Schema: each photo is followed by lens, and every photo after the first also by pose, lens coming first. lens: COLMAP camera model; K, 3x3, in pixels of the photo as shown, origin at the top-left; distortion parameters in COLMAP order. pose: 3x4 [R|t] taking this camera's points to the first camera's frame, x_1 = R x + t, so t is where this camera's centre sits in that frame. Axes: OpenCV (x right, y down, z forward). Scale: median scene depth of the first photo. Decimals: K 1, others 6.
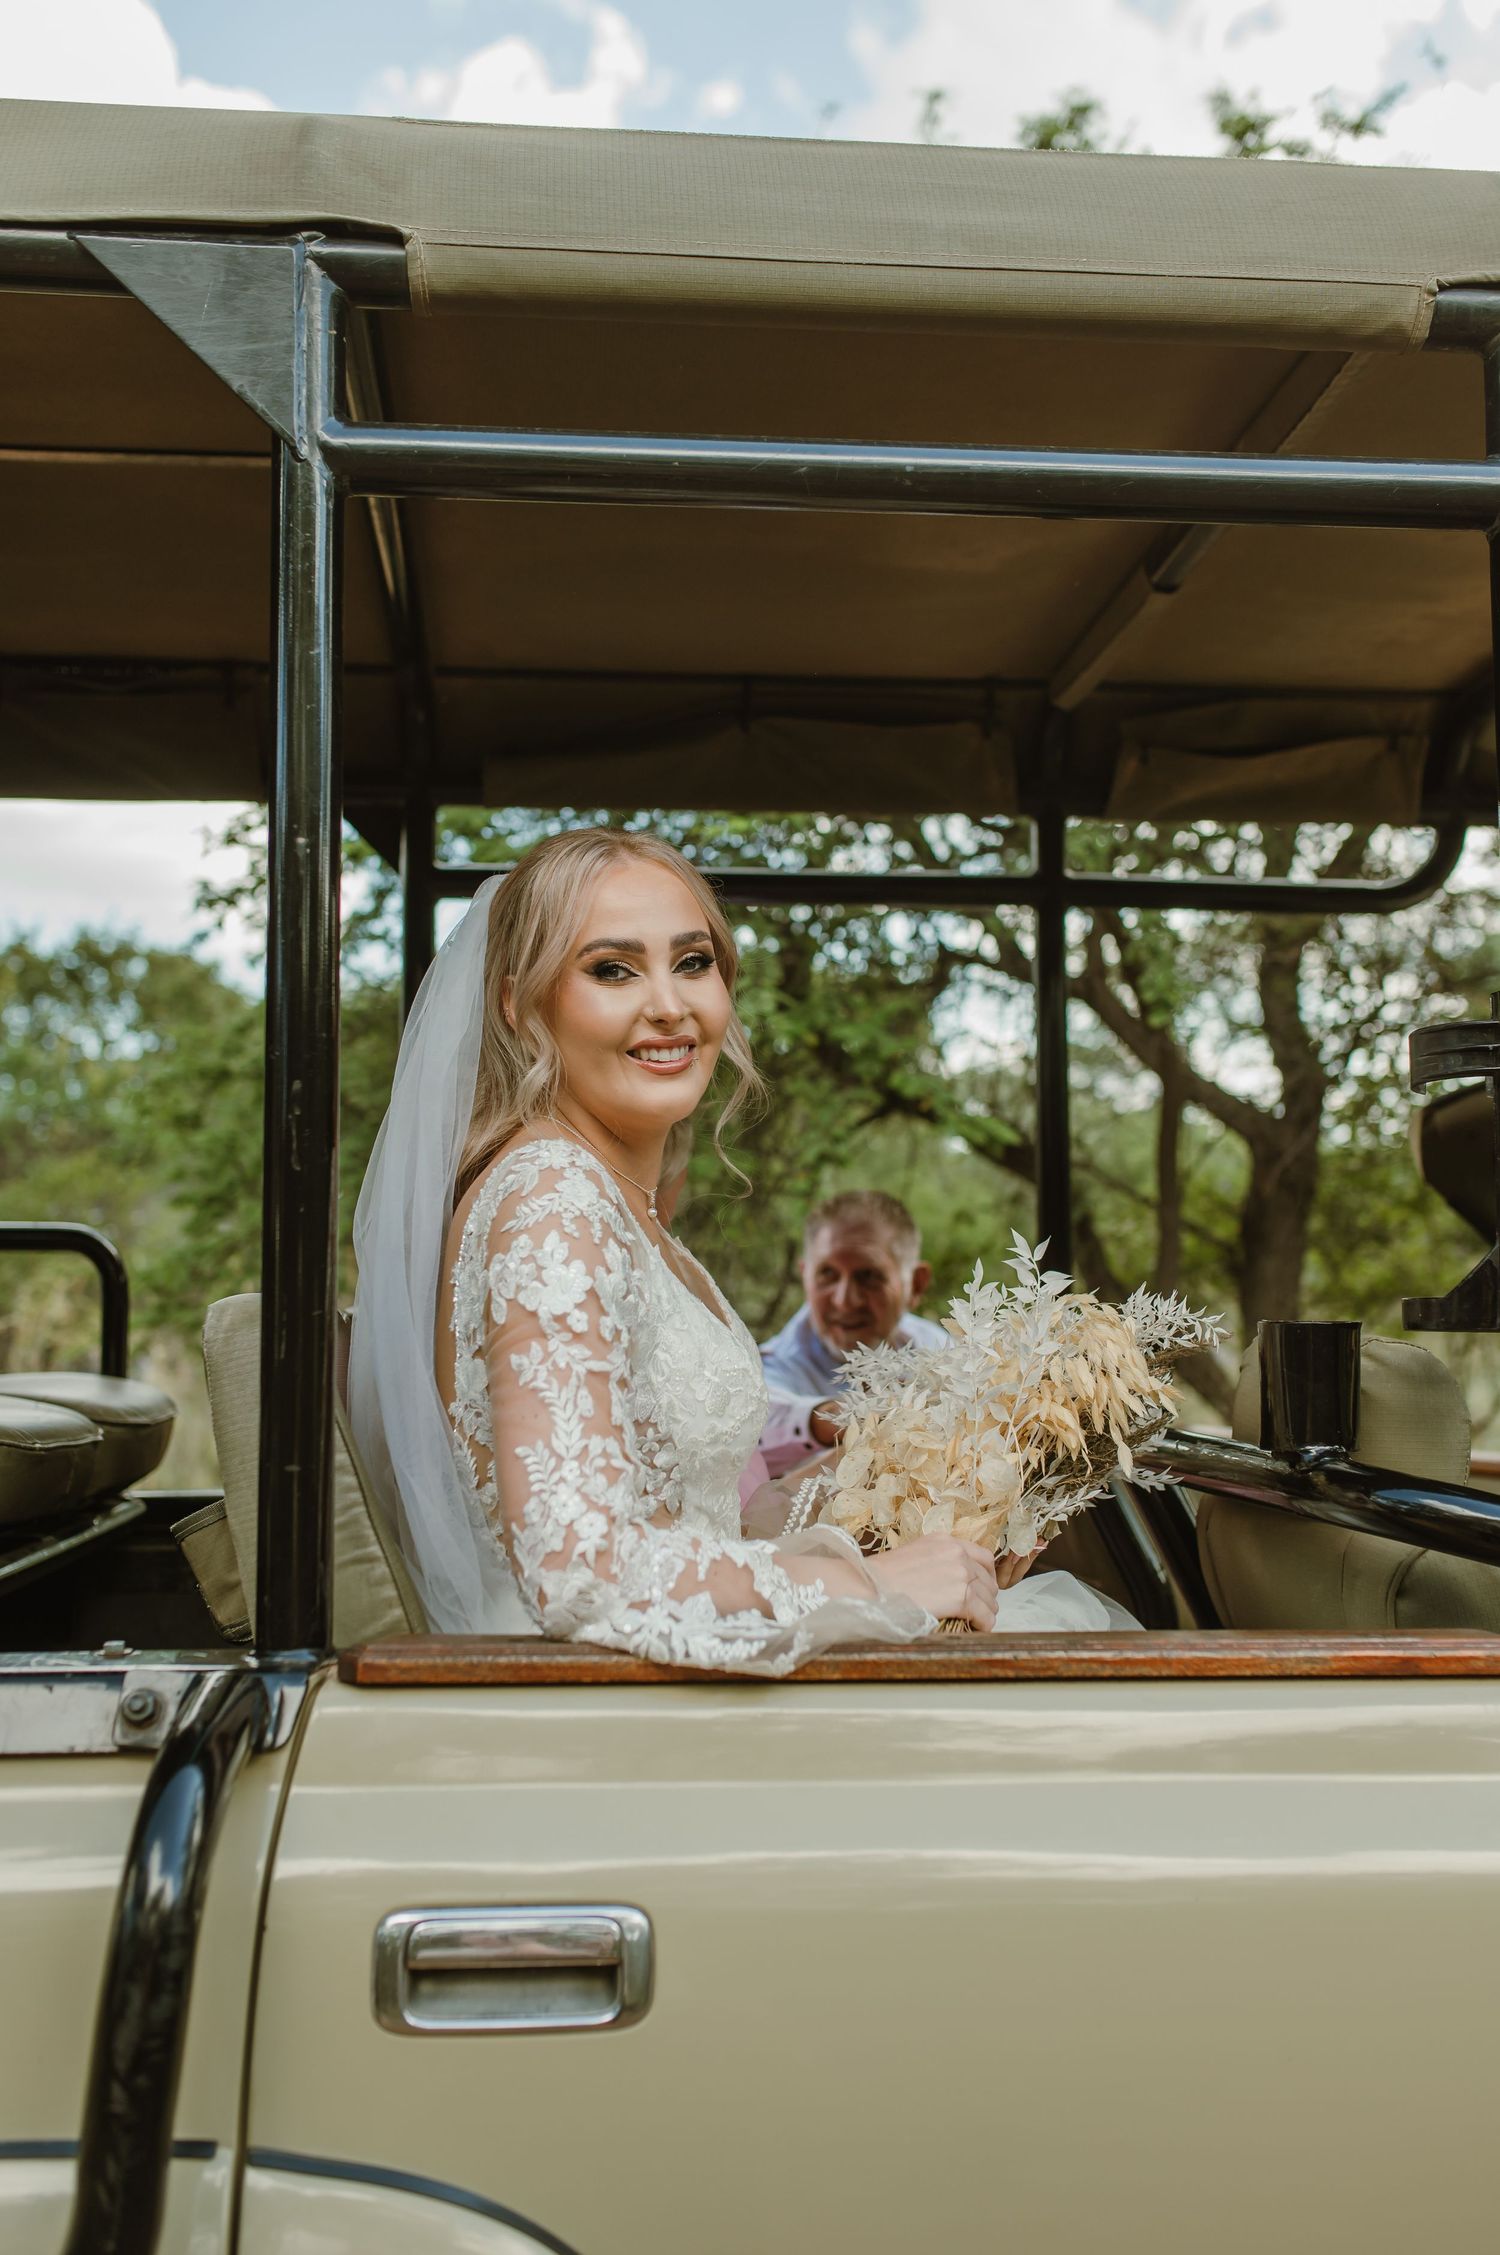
lens RADIAL K [[2203.6, 0, 750.0], [0, 2203.6, 1127.5], [0, 0, 1]] dist [-0.009483, 0.107466]
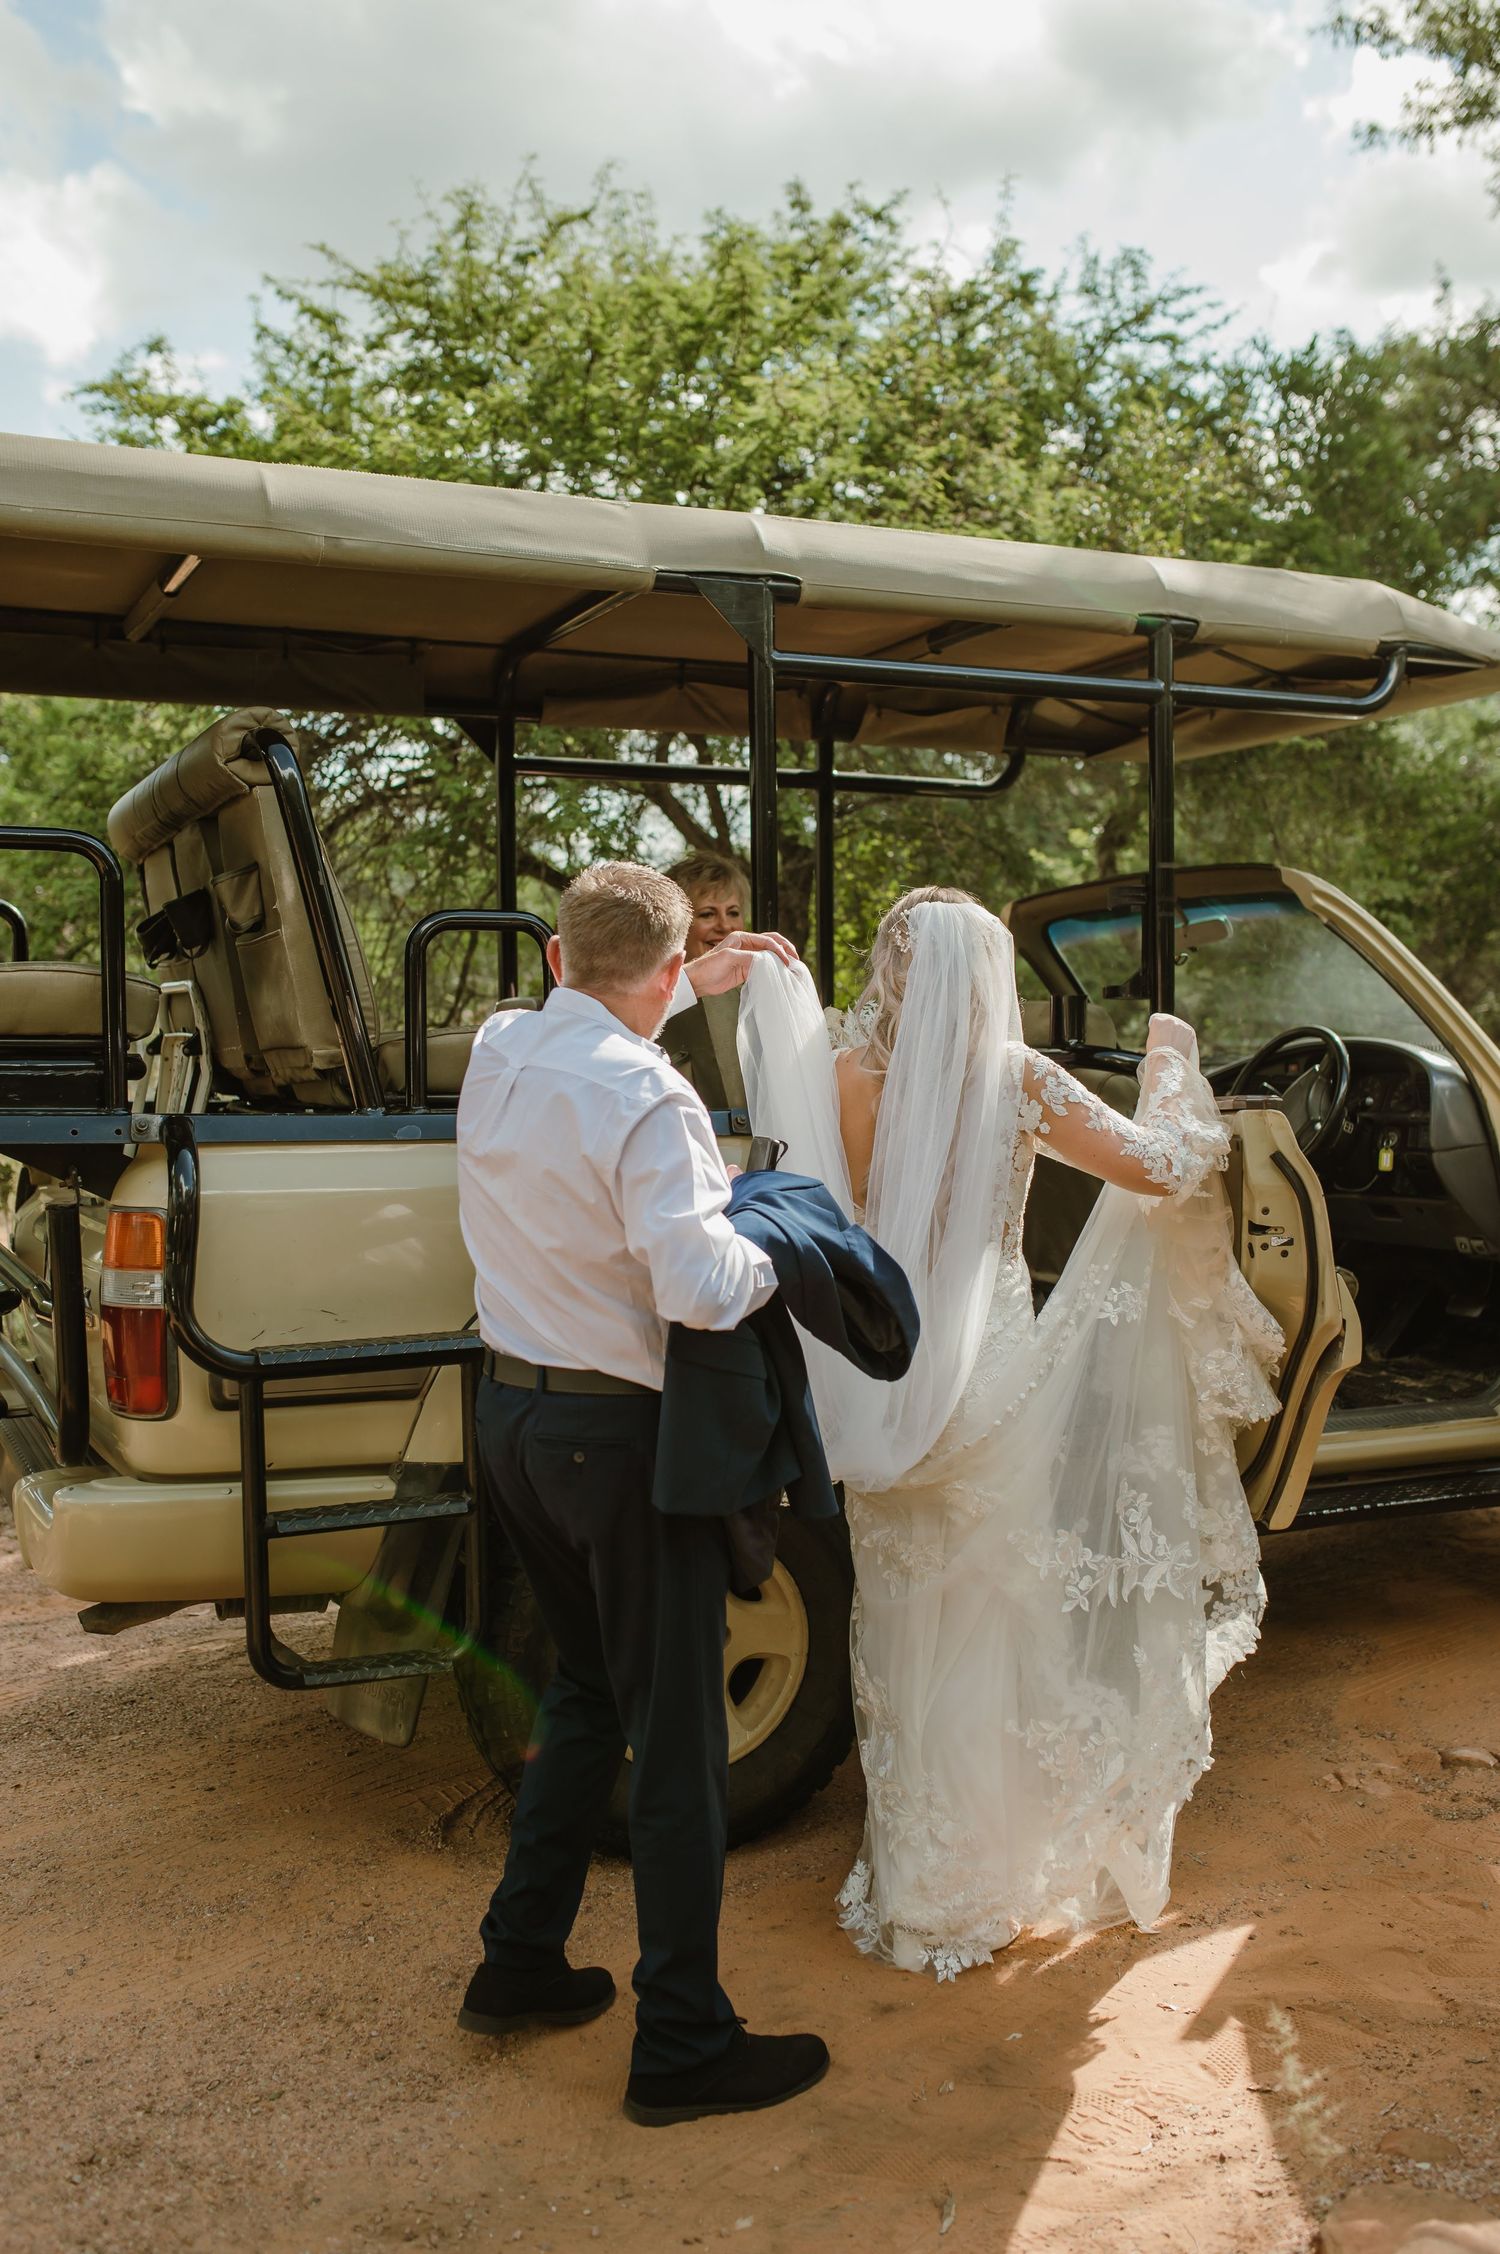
lens RADIAL K [[2202.6, 0, 750.0], [0, 2202.6, 1127.0], [0, 0, 1]] dist [-0.009483, 0.107466]
pose [[0.946670, -0.010495, 0.322034, -0.524960], [-0.025507, 0.993892, 0.107372, -0.015180], [-0.321194, -0.109860, 0.940620, -0.759974]]
